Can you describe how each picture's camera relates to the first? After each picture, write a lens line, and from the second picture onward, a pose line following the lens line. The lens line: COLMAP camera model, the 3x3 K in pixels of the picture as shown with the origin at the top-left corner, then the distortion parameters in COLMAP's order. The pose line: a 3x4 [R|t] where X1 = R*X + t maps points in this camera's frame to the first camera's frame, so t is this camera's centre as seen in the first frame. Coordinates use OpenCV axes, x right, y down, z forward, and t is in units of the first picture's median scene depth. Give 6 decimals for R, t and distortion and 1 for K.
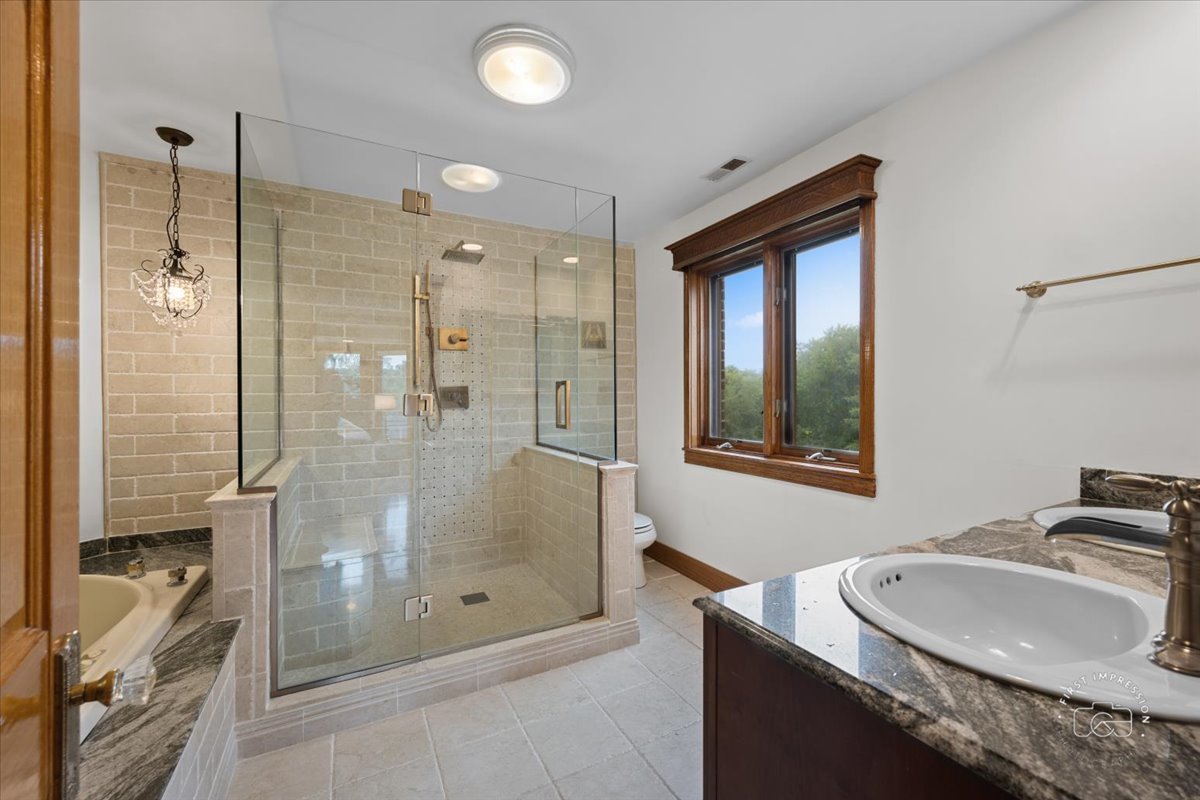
lens RADIAL K [[484.0, 0, 601.8], [0, 484.0, 402.1], [0, 0, 1]] dist [0.000742, 0.000155]
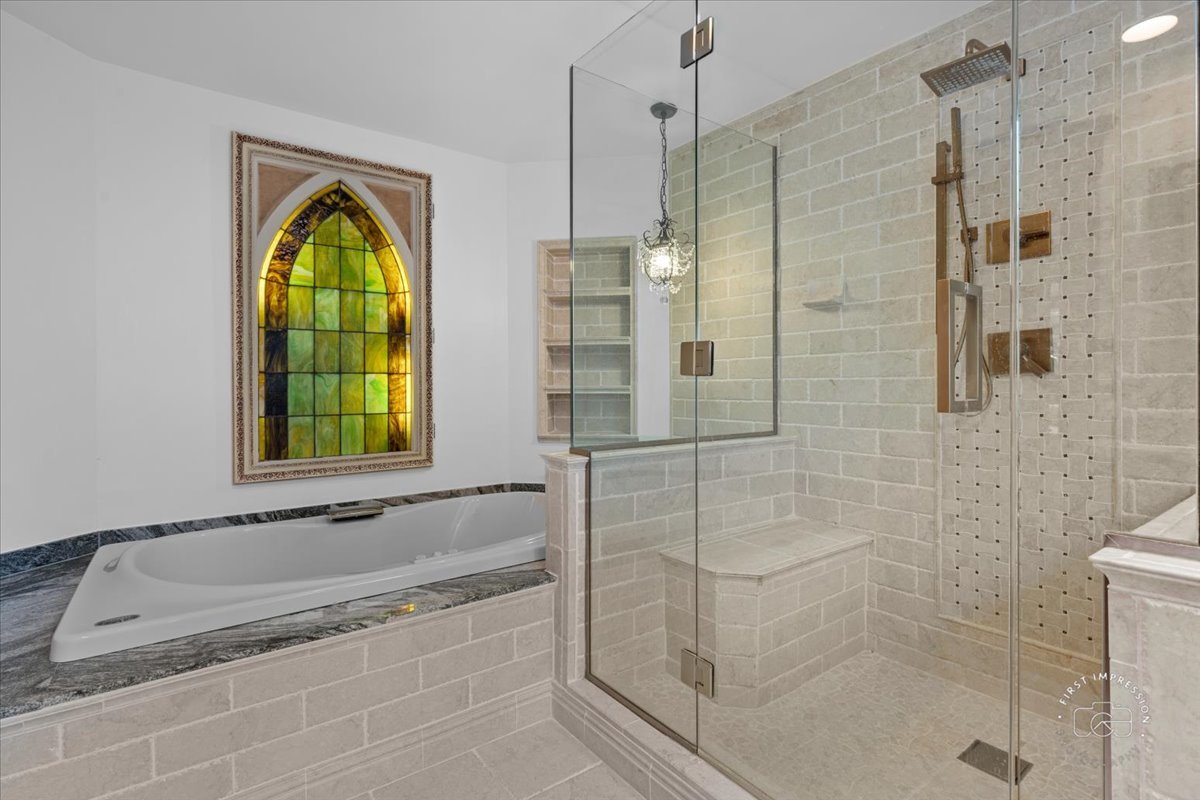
lens RADIAL K [[575.5, 0, 599.7], [0, 575.5, 384.8], [0, 0, 1]] dist [-0.000142, -0.000144]
pose [[0.148861, 0.005407, -0.988843, 0.262847], [-0.005460, 0.999974, 0.004646, 0.027373], [0.988843, 0.004707, 0.148887, 0.548302]]
